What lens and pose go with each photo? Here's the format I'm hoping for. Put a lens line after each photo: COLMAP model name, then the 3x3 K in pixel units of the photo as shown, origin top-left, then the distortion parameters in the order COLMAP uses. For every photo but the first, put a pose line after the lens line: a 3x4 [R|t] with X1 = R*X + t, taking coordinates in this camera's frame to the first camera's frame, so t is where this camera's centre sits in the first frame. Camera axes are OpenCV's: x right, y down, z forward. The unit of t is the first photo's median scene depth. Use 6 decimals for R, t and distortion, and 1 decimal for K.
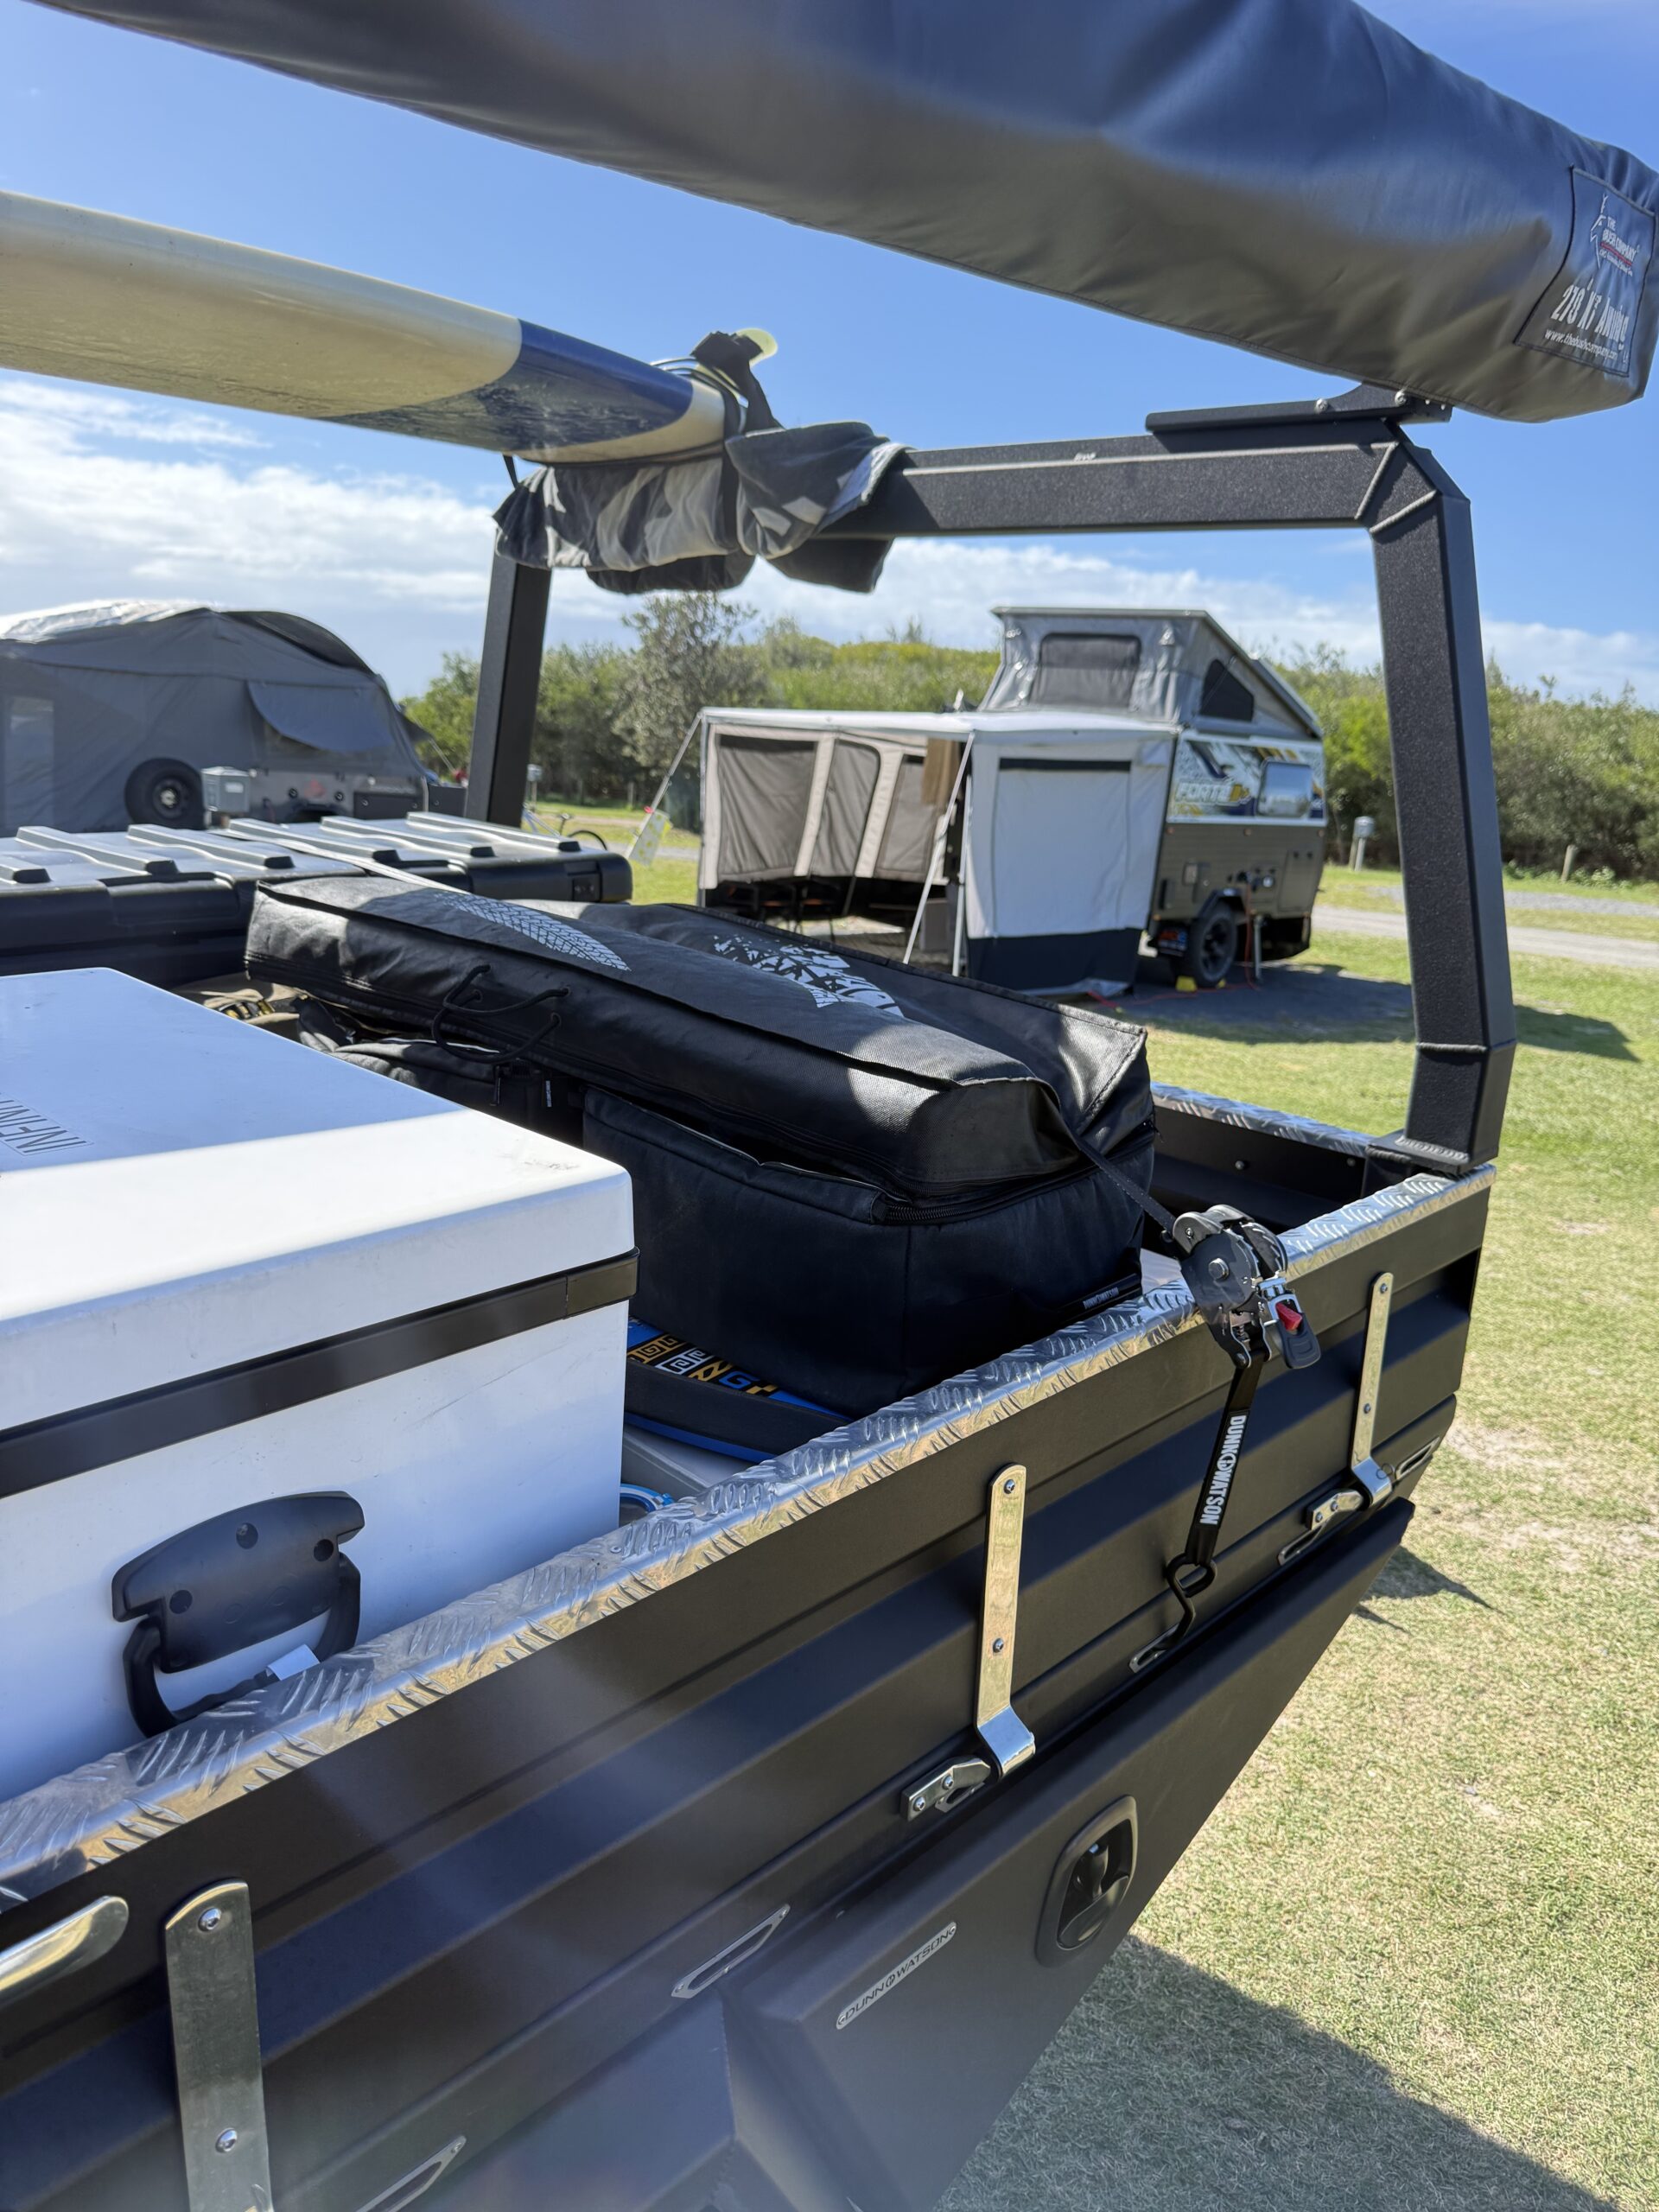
lens RADIAL K [[1562.2, 0, 829.5], [0, 1562.2, 1106.0], [0, 0, 1]] dist [0.078147, -0.075873]
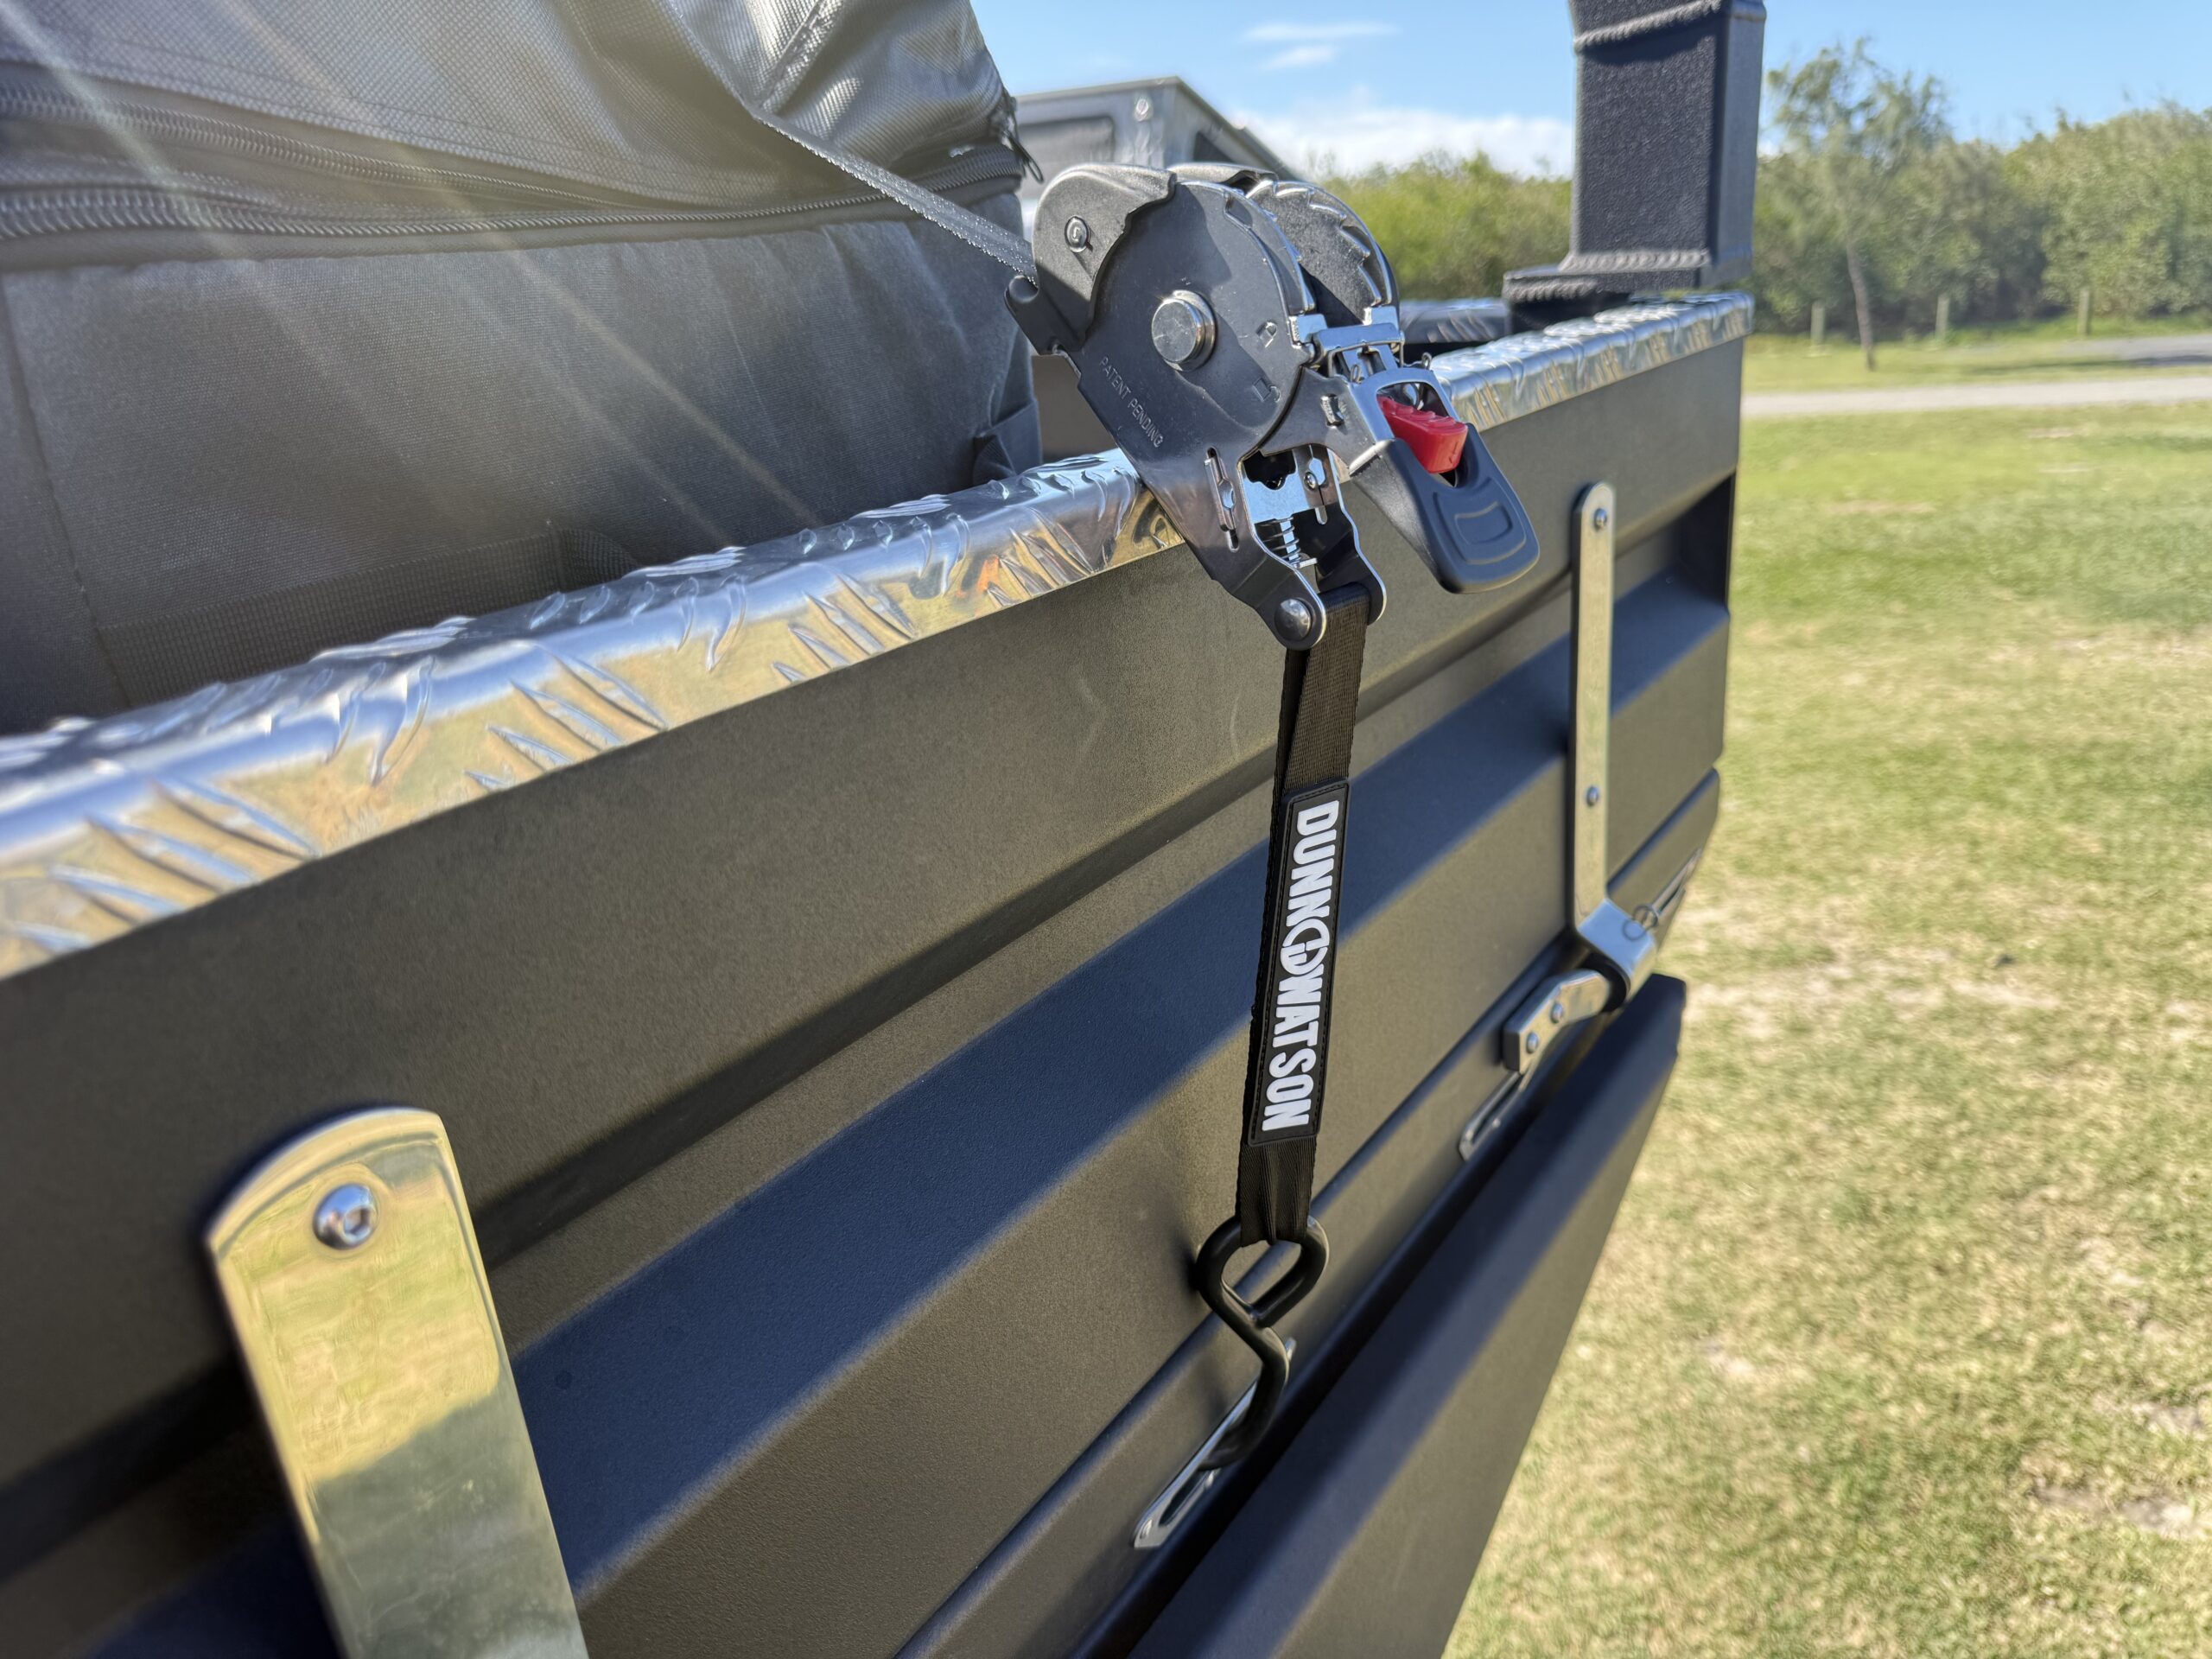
lens RADIAL K [[1562.2, 0, 1107.4], [0, 1562.2, 804.2], [0, 0, 1]] dist [0.078147, -0.075873]
pose [[0.978581, -0.170597, 0.115220, 0.138681], [0.162563, 0.983773, 0.075921, 0.128076], [-0.126302, -0.055565, 0.990434, 0.527412]]
